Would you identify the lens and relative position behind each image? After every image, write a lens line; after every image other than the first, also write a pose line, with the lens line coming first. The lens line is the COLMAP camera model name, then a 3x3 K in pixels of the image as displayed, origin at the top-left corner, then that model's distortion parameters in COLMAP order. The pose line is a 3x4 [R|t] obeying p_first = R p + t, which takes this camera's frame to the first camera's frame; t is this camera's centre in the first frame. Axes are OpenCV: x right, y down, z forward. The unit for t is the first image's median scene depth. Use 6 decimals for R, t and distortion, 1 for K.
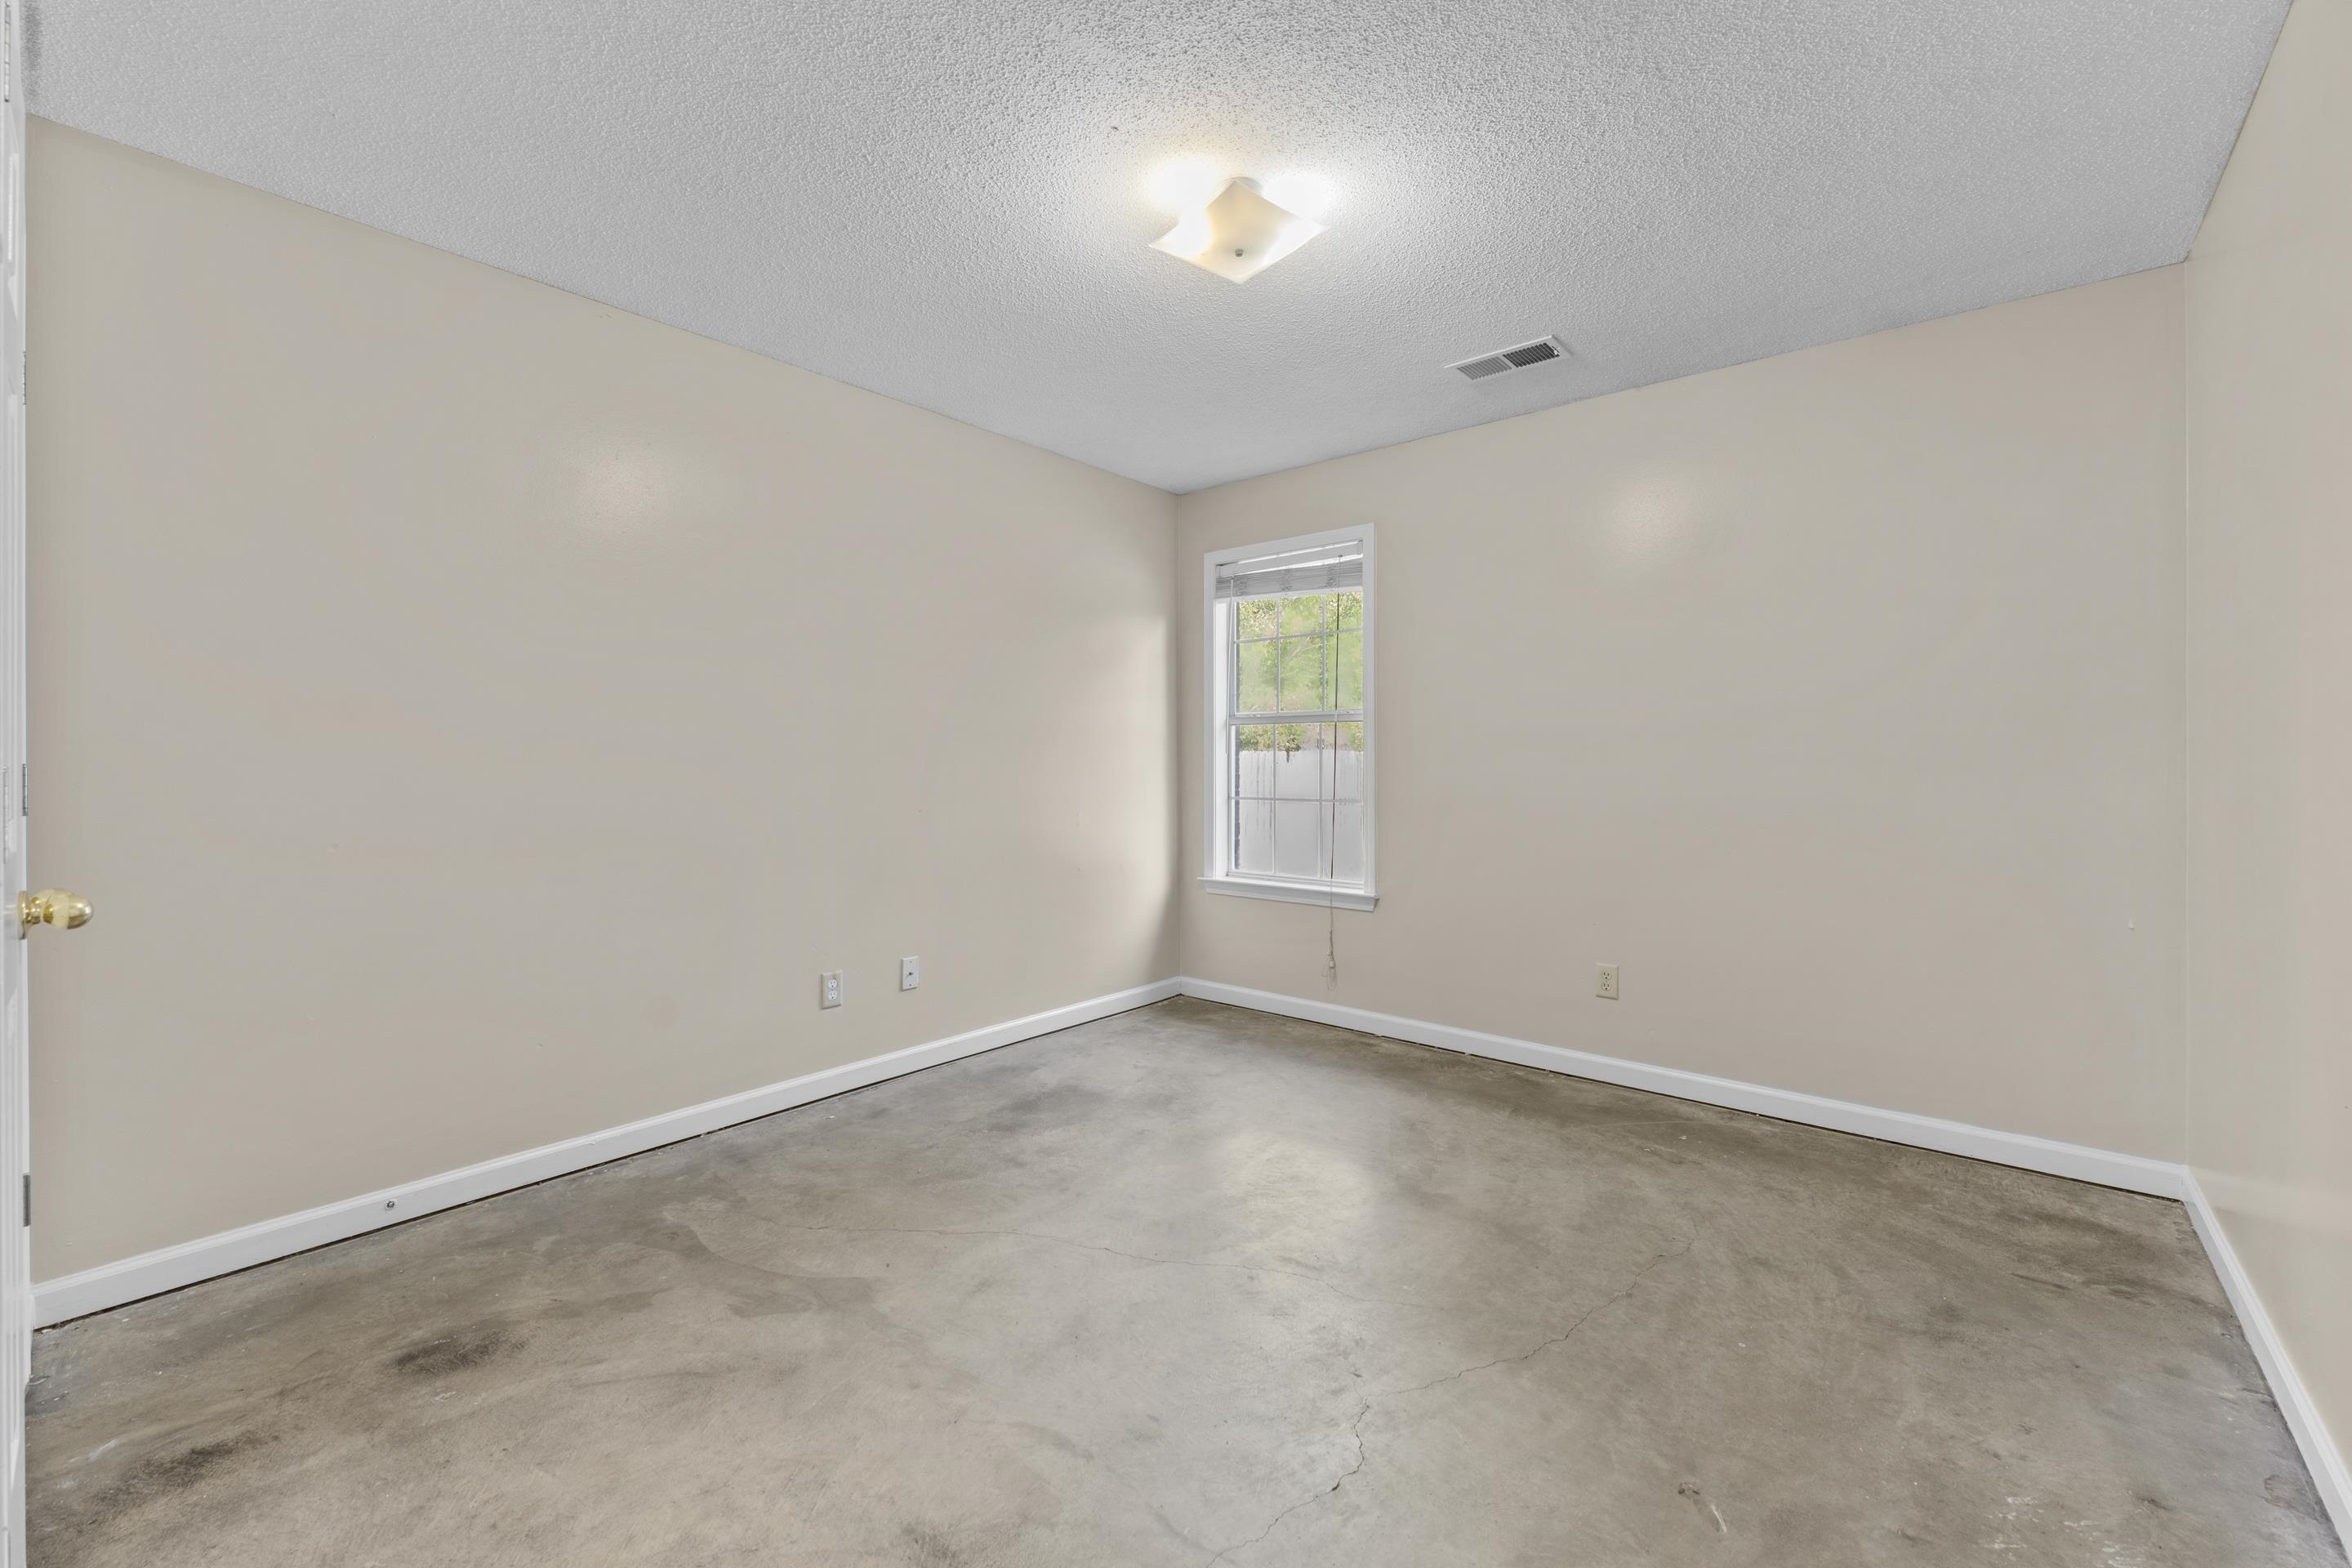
lens RADIAL K [[941.0, 0, 1172.4], [0, 941.0, 777.3], [0, 0, 1]] dist [-0.001471, 0.000122]
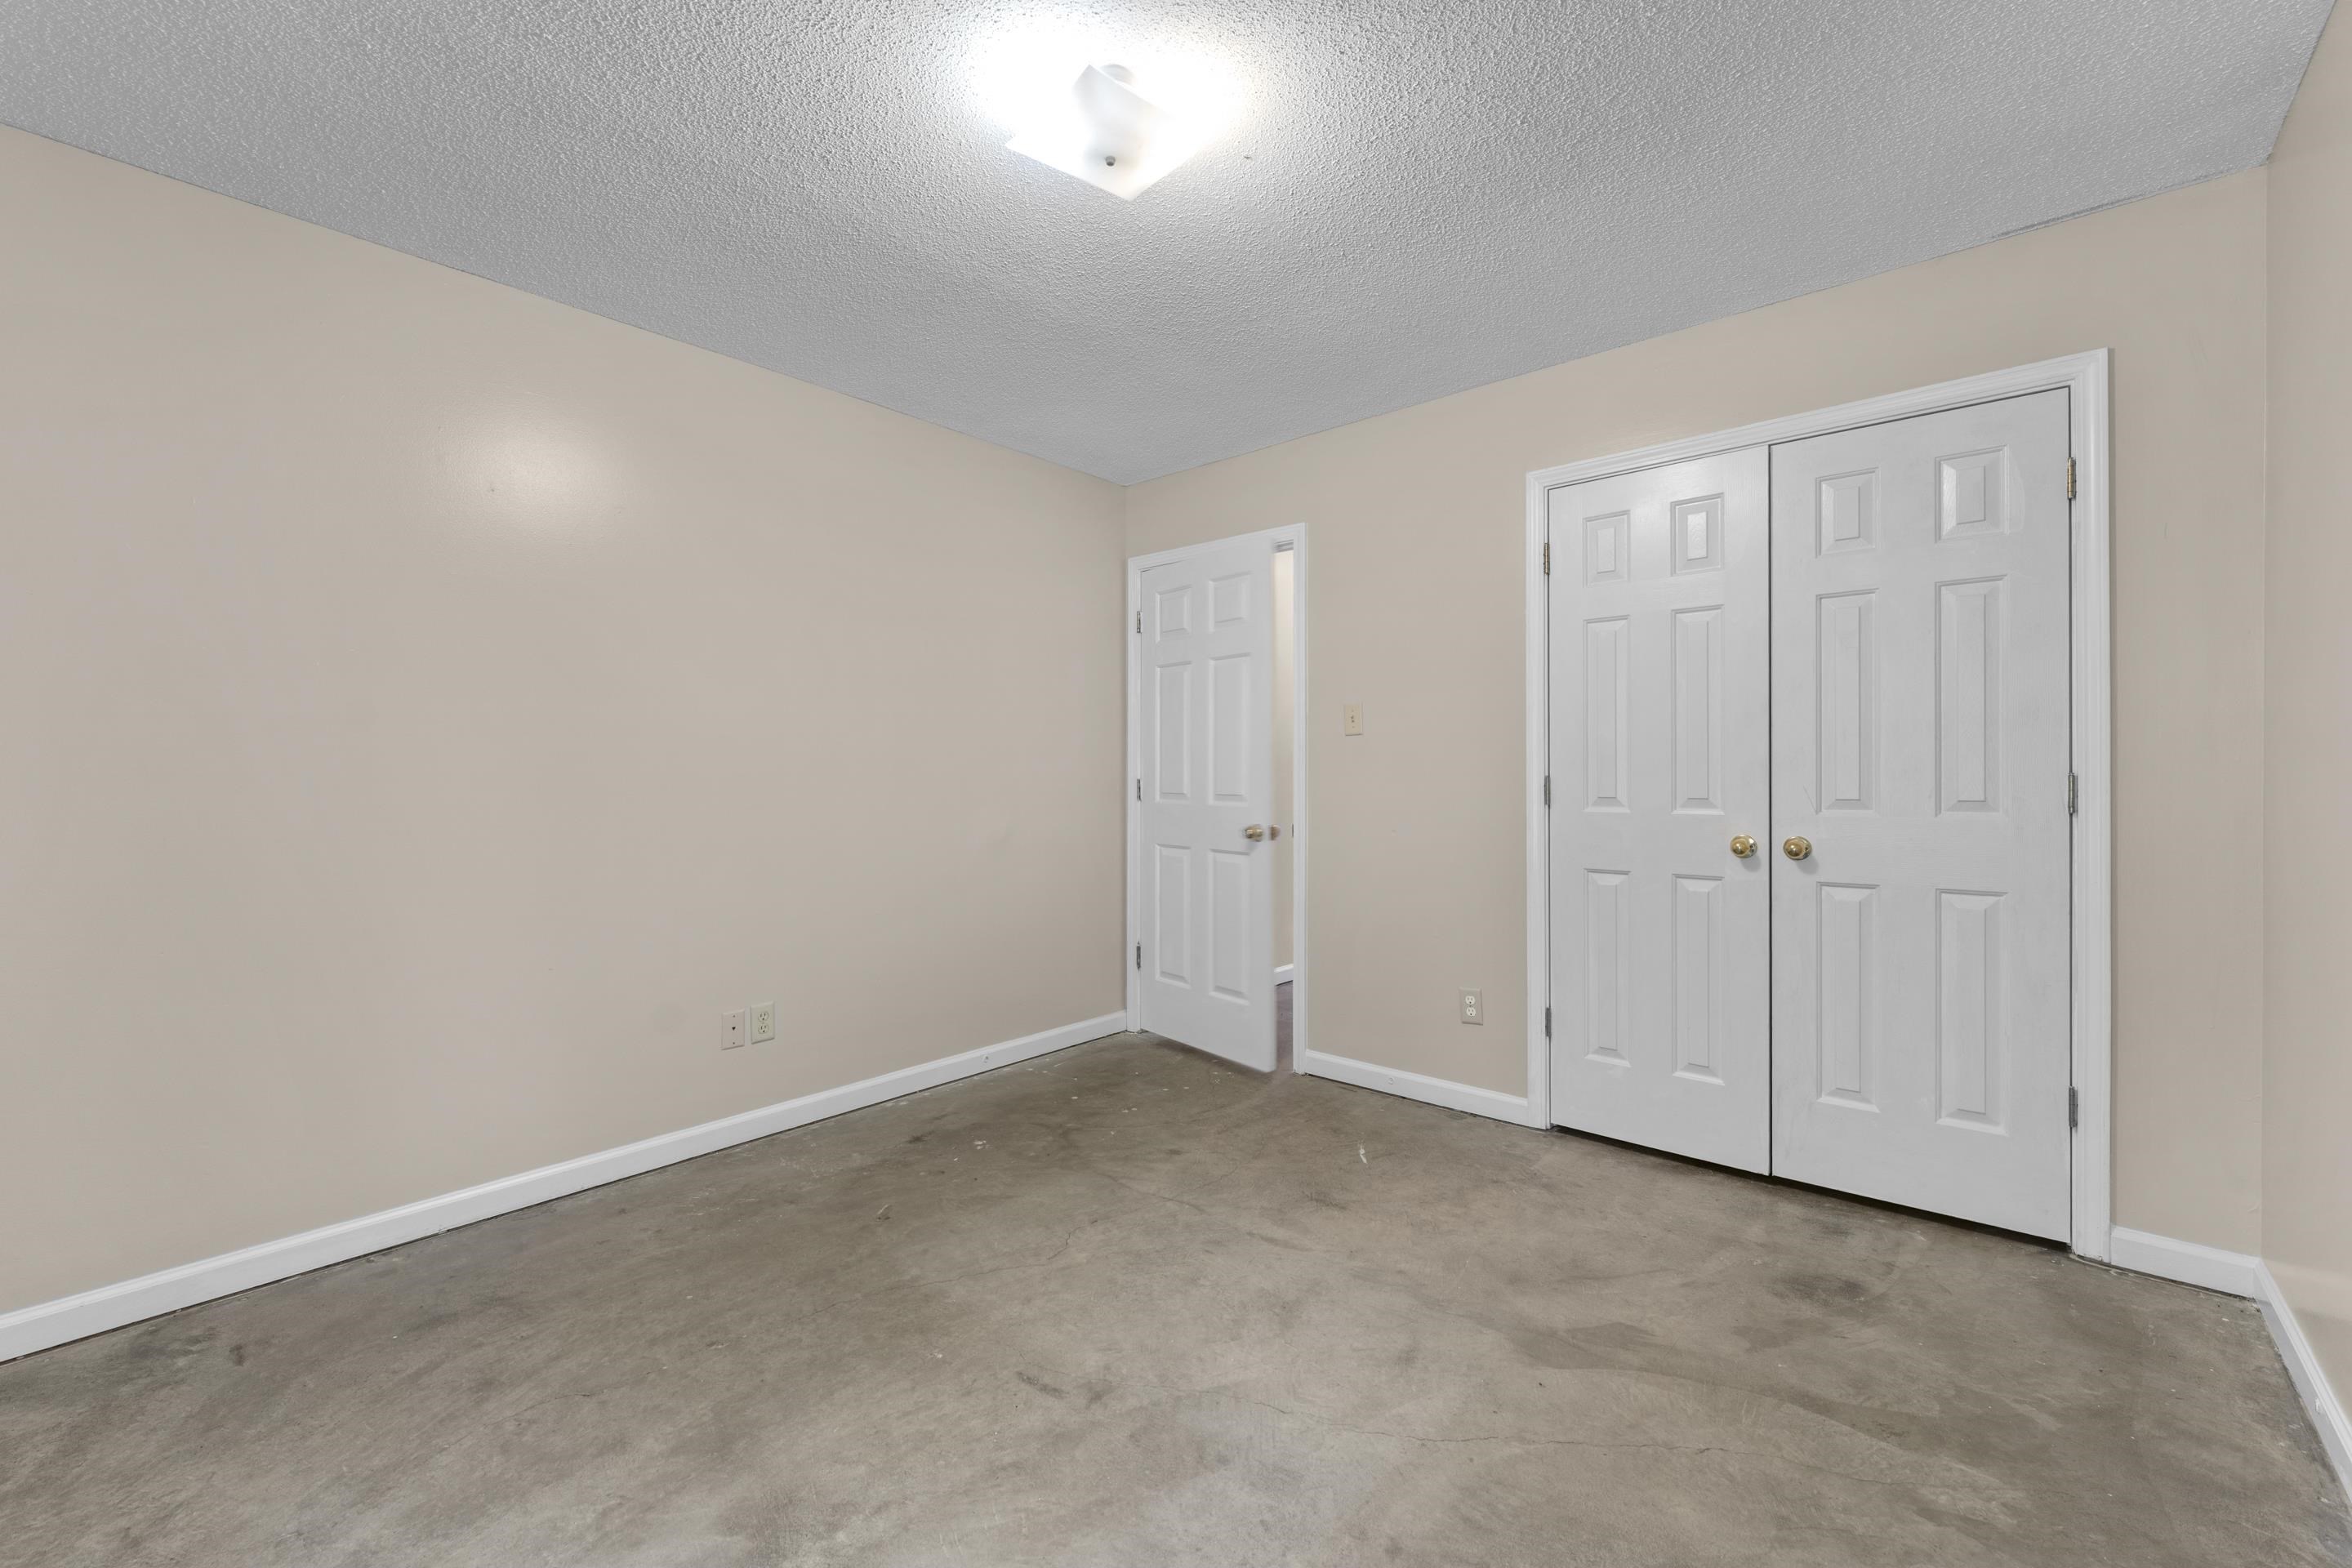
lens RADIAL K [[941.0, 0, 1166.9], [0, 941.0, 783.6], [0, 0, 1]] dist [-0.001471, 0.000122]
pose [[-0.999642, 0.005314, 0.026216, 0.001660], [0.005826, 0.999793, 0.019470, -0.027958], [-0.026107, 0.019615, -0.999467, 1.974477]]
